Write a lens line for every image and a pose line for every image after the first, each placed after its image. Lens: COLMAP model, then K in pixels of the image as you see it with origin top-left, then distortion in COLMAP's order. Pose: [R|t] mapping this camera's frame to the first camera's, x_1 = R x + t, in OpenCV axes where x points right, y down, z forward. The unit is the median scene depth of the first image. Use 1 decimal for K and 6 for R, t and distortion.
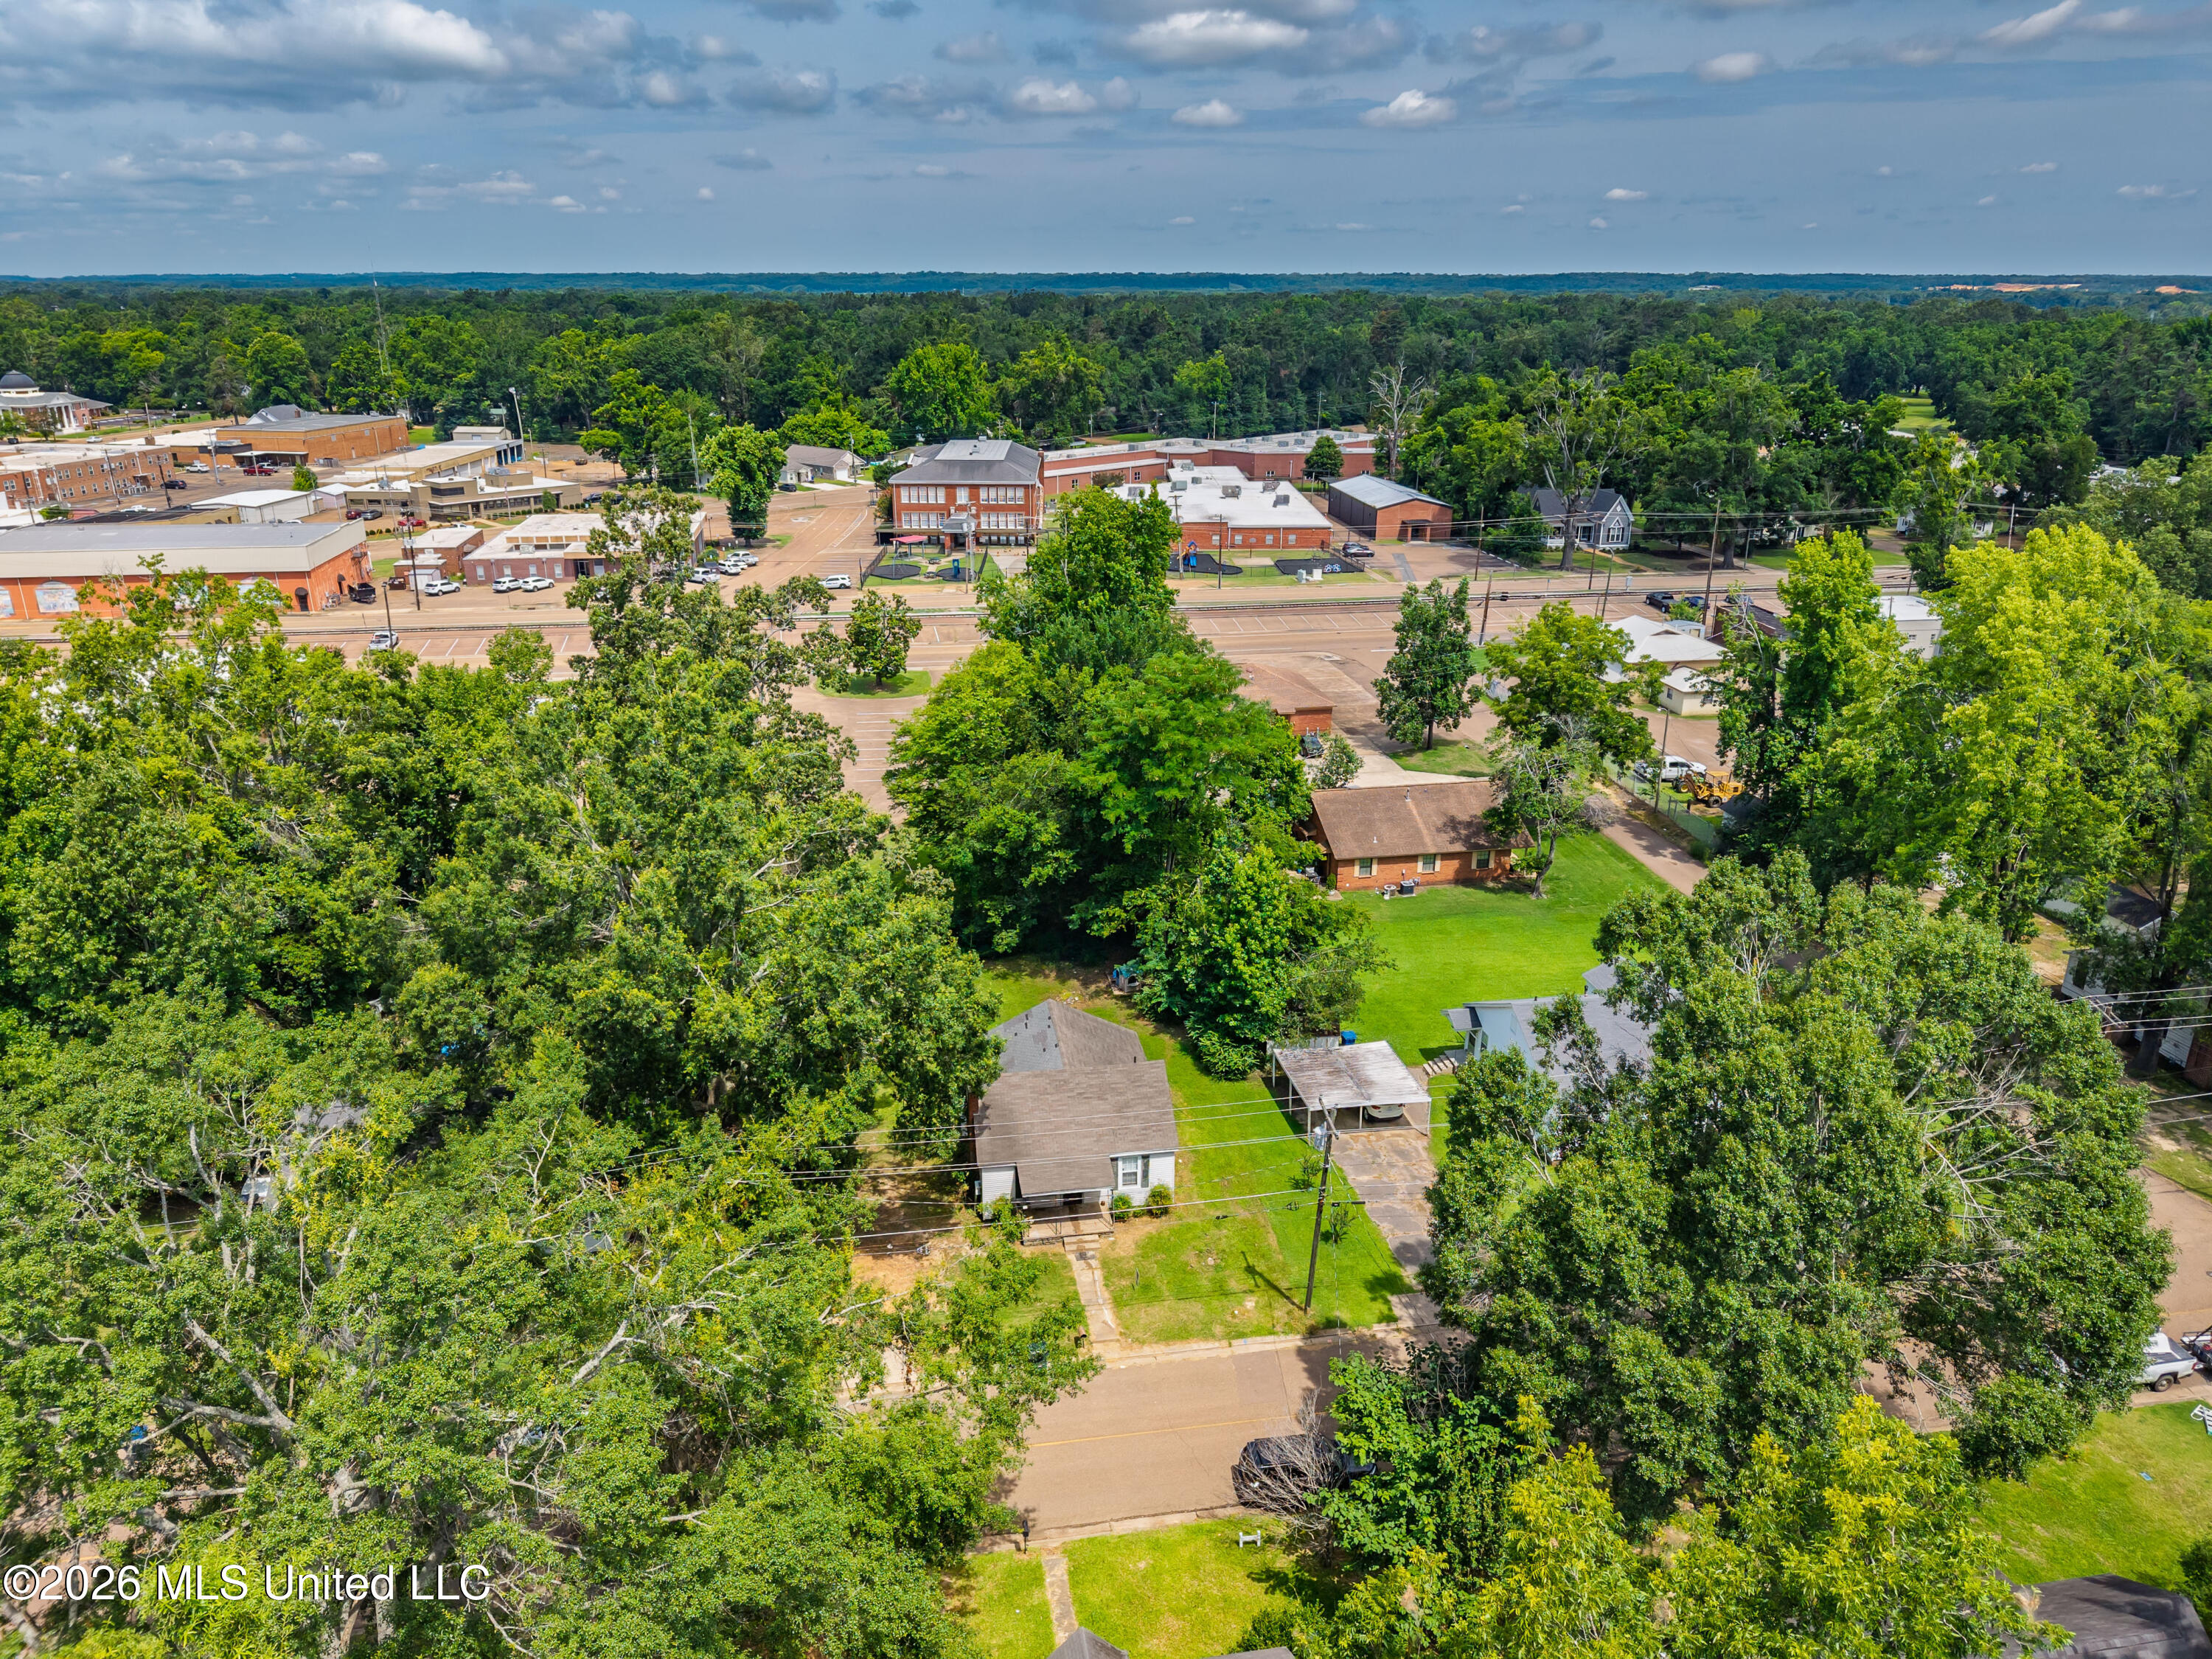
lens RADIAL K [[1474.3, 0, 1103.0], [0, 1474.3, 834.3], [0, 0, 1]] dist [0.039422, -0.051522]
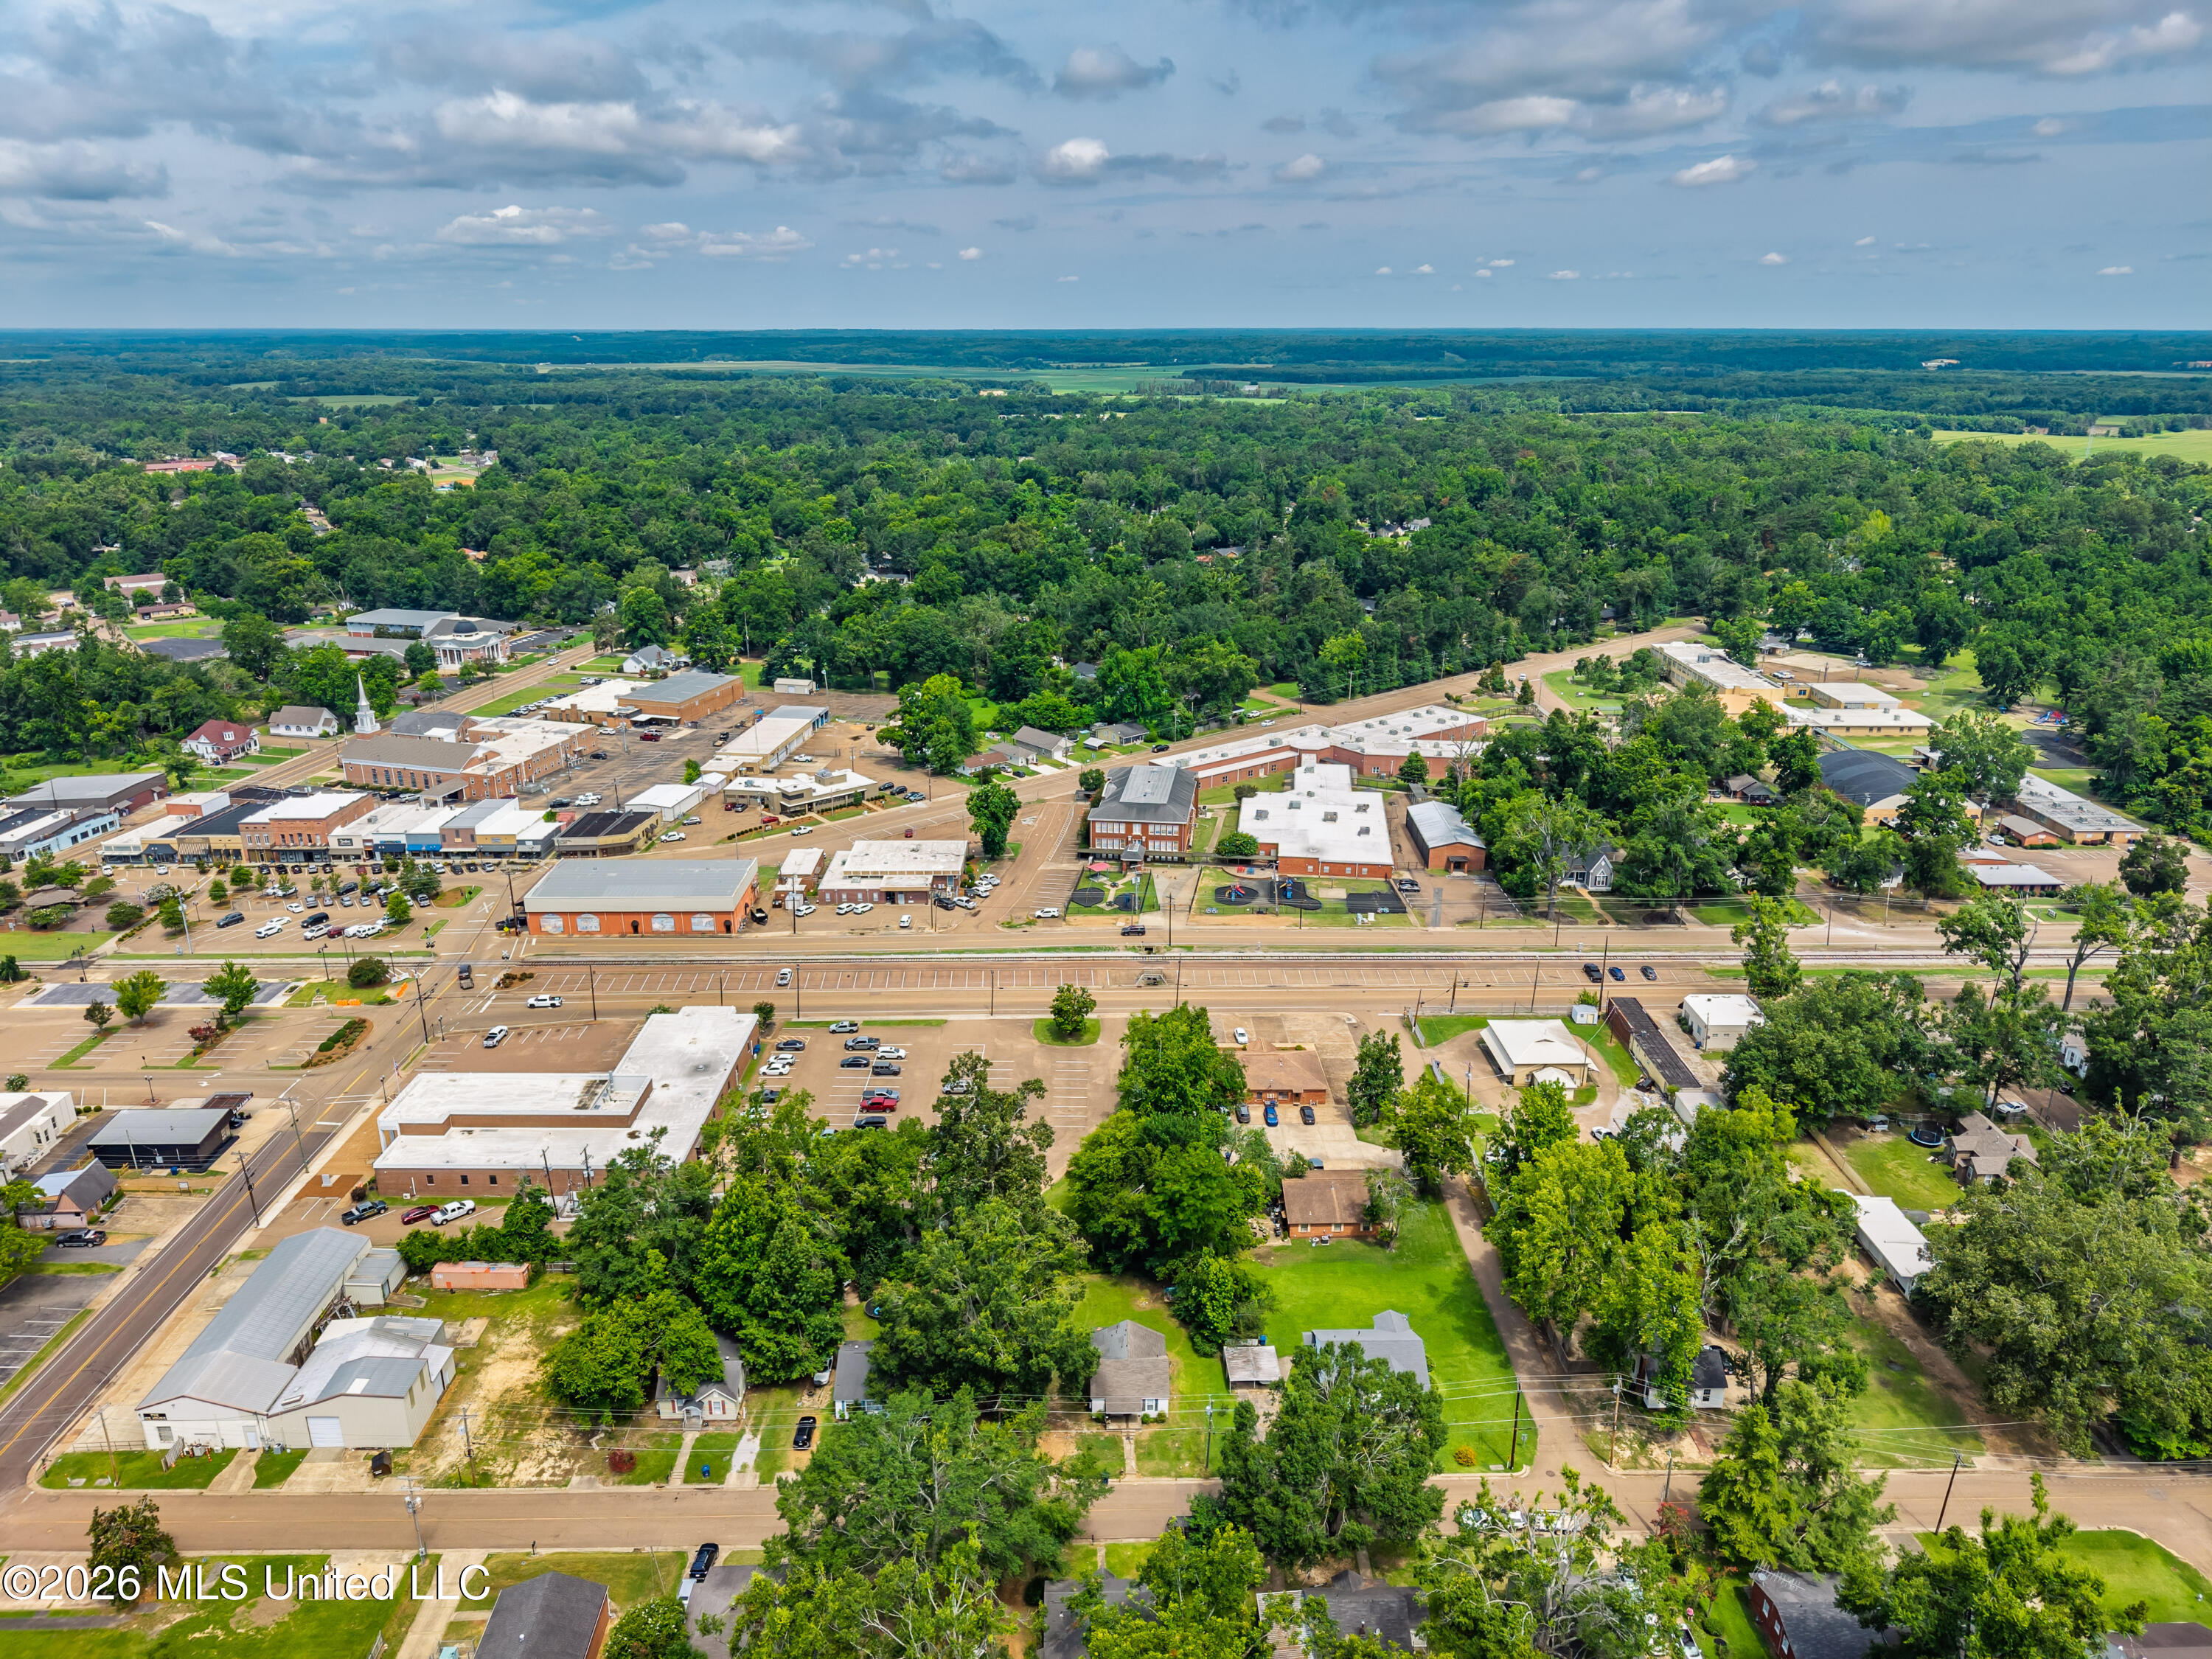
lens RADIAL K [[1474.3, 0, 1103.0], [0, 1474.3, 834.3], [0, 0, 1]] dist [0.039422, -0.051522]
pose [[0.989954, 0.045310, -0.133932, 0.185921], [-0.047802, 0.998737, -0.015445, -0.561666], [0.133063, 0.021692, 0.990870, -1.237051]]
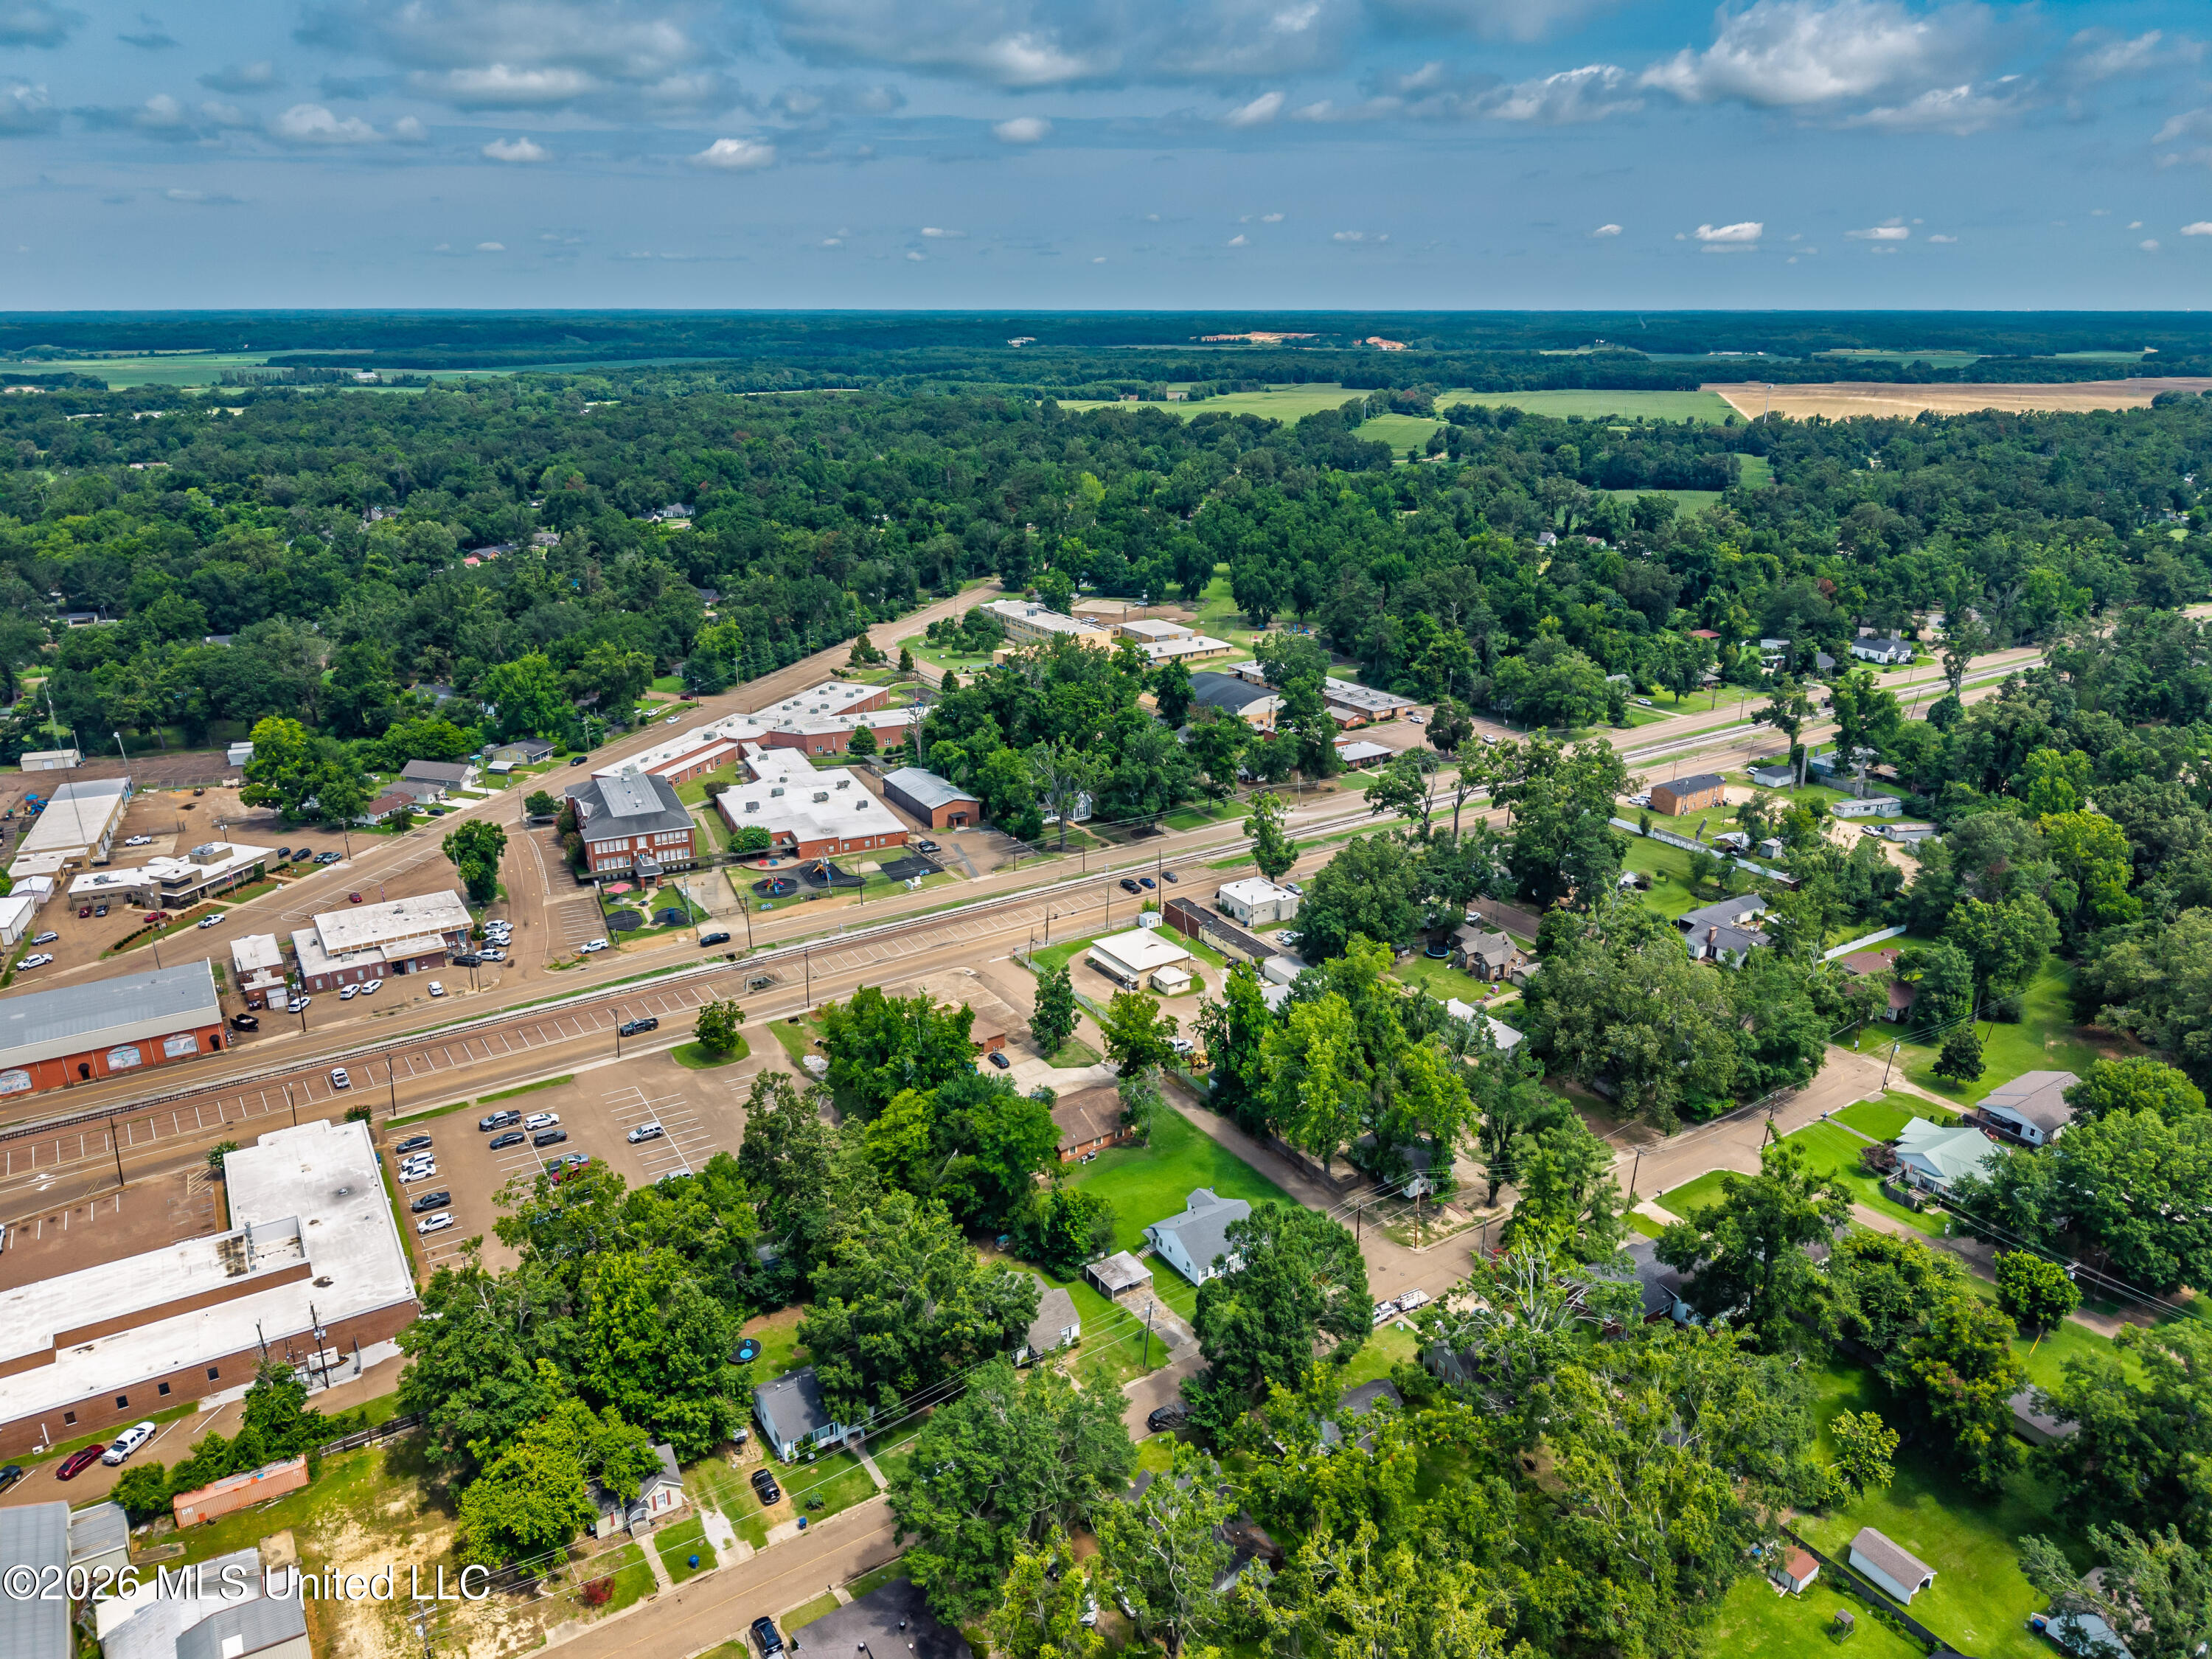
lens RADIAL K [[1486.6, 0, 1101.1], [0, 1486.6, 851.0], [0, 0, 1]] dist [0.057104, -0.079174]
pose [[0.913539, -0.141371, 0.381394, -0.661062], [0.141496, 0.989546, 0.027874, -0.560685], [-0.381347, 0.028501, 0.923992, -1.240392]]
